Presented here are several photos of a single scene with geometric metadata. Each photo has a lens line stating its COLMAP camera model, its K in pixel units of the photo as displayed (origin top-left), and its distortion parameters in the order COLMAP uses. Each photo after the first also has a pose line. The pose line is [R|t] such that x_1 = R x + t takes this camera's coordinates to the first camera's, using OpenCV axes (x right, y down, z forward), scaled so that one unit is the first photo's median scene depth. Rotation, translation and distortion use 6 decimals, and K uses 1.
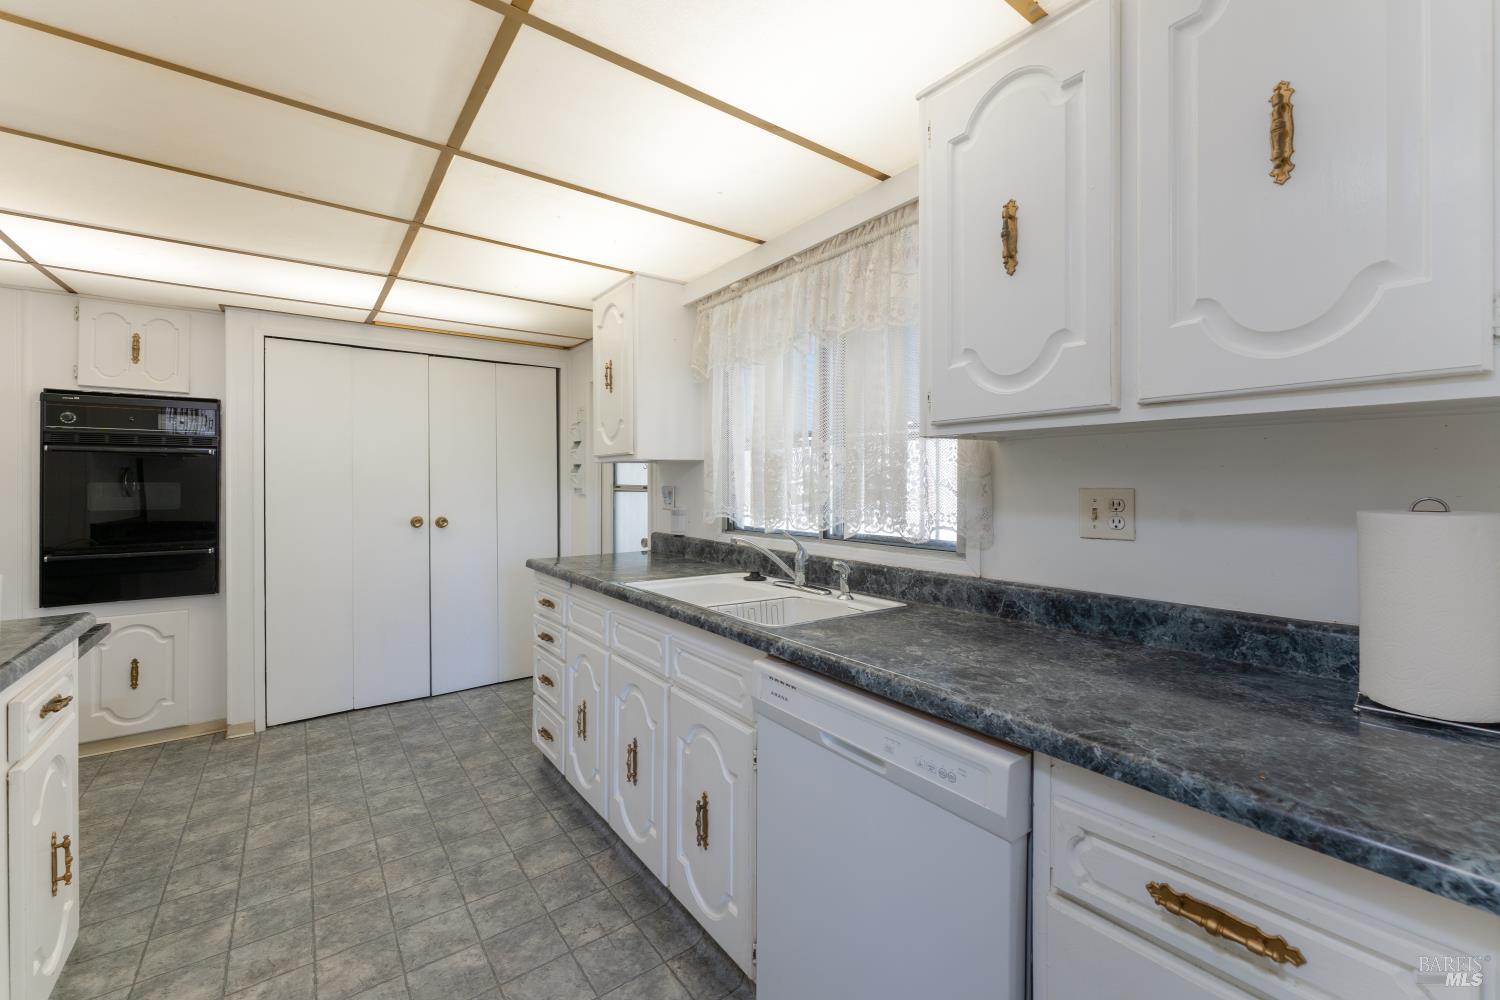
lens RADIAL K [[607.6, 0, 746.0], [0, 607.6, 484.9], [0, 0, 1]] dist [-0.000613, -0.000044]
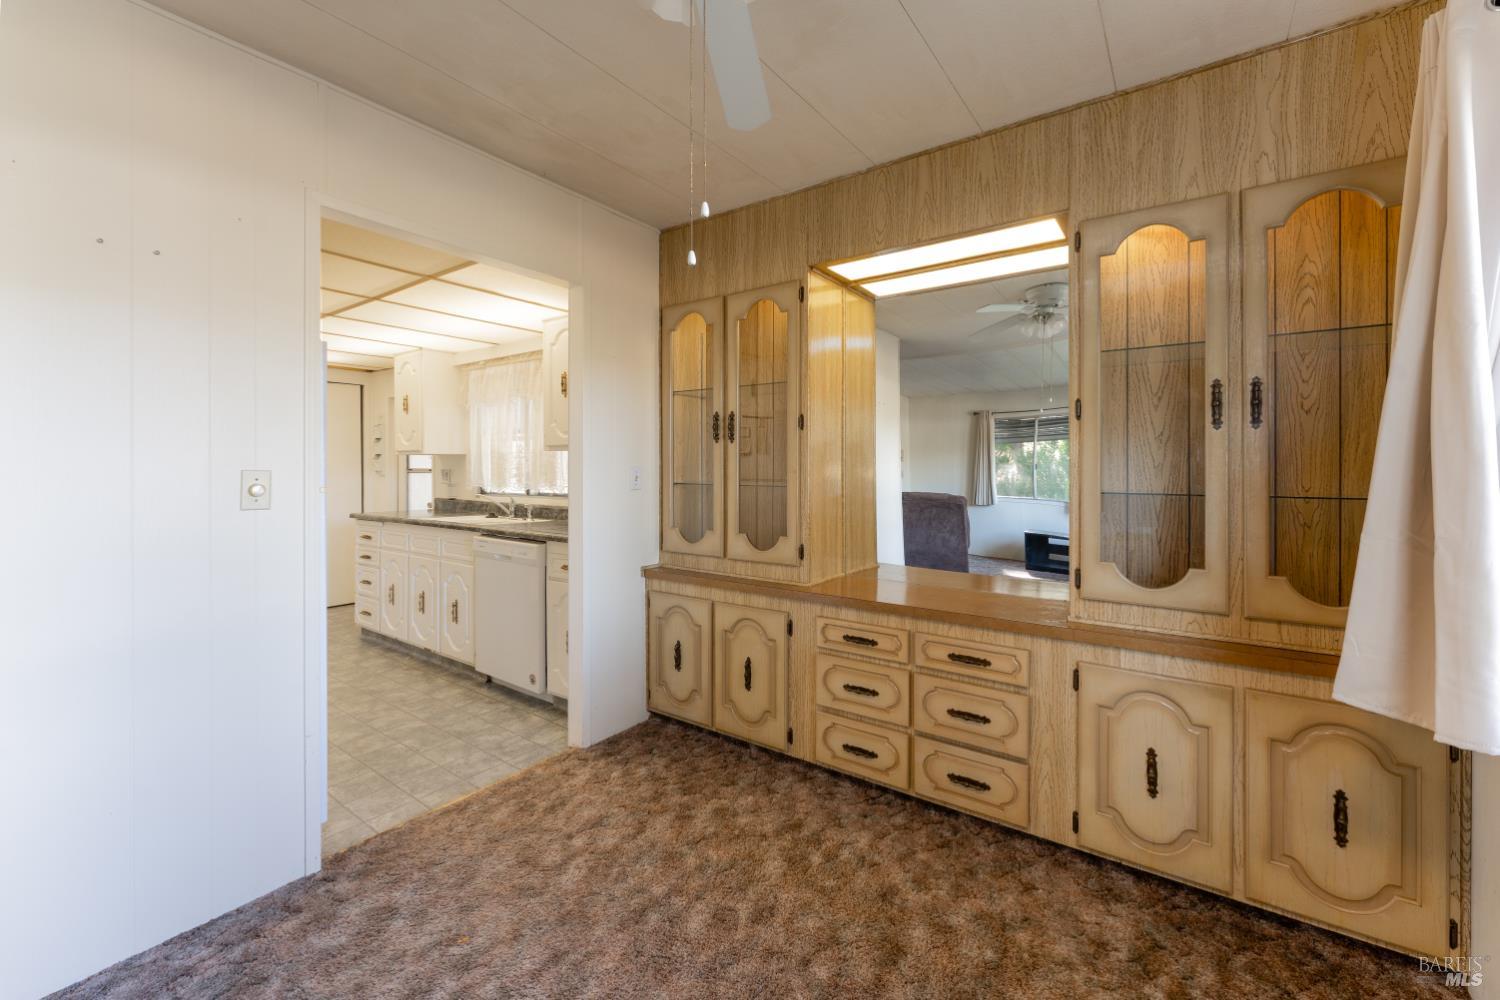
lens RADIAL K [[600.8, 0, 731.3], [0, 600.8, 471.8], [0, 0, 1]] dist [0.001189, -0.000130]
pose [[0.956925, -0.000252, 0.290334, 0.181307], [-0.001773, 0.999976, 0.006711, -0.005048], [-0.290329, -0.006936, 0.956902, -1.006222]]
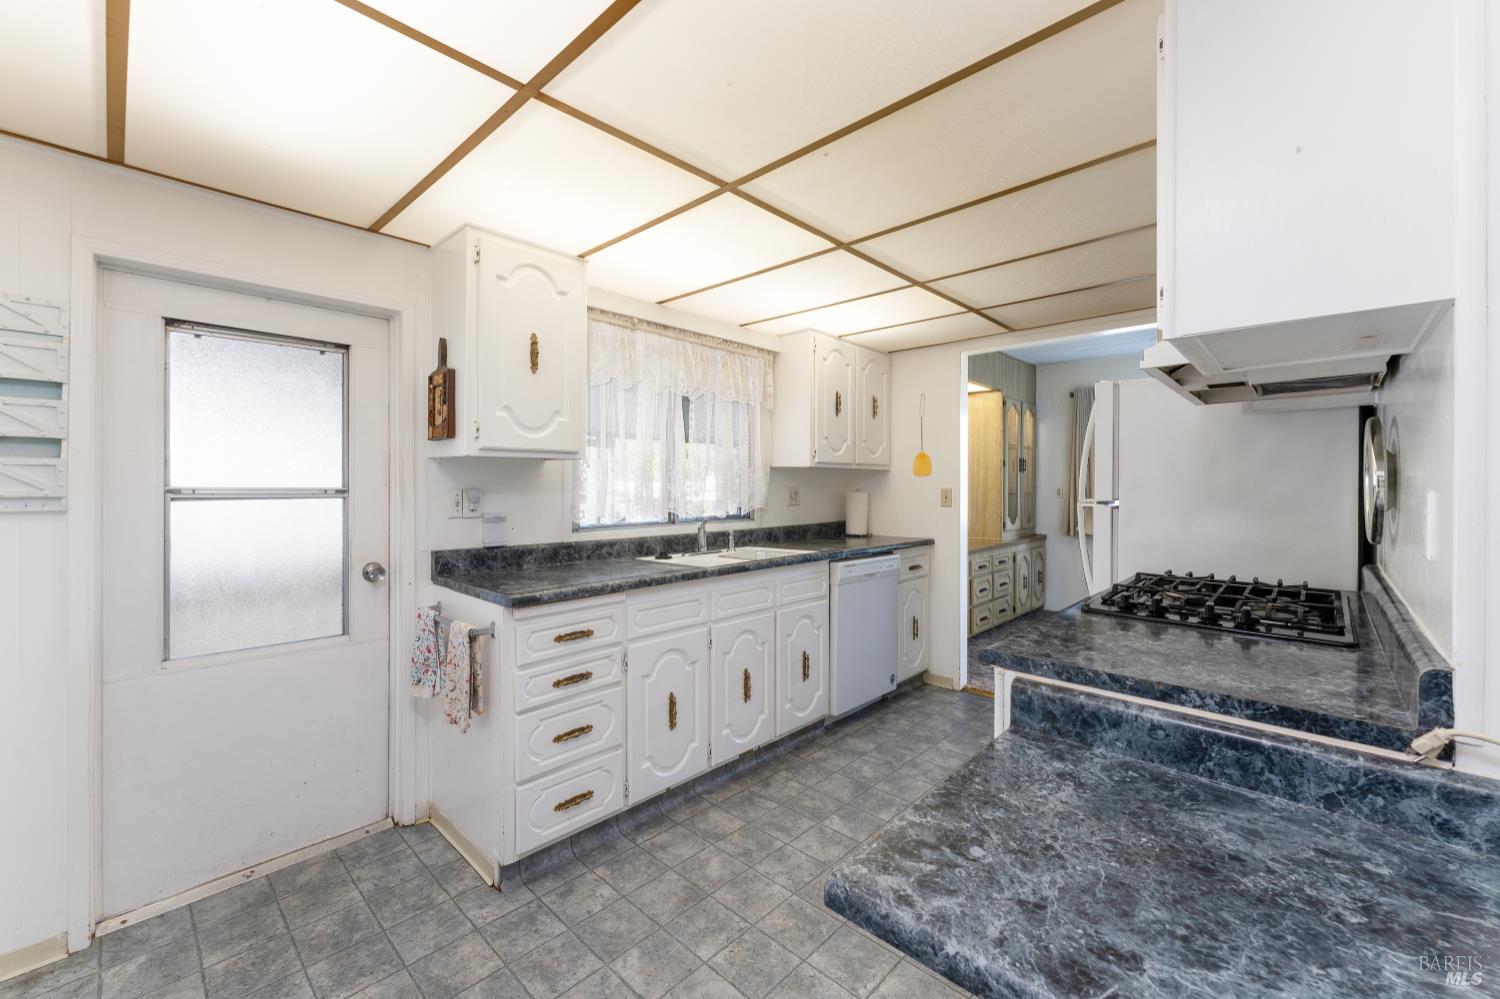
lens RADIAL K [[616.7, 0, 740.8], [0, 616.7, 484.9], [0, 0, 1]] dist [0.000245, -0.000097]
pose [[-0.167615, -0.001565, 0.985851, -1.251286], [-0.000755, 0.999999, 0.001459, -0.005141], [-0.985852, -0.000499, -0.167616, 0.993321]]
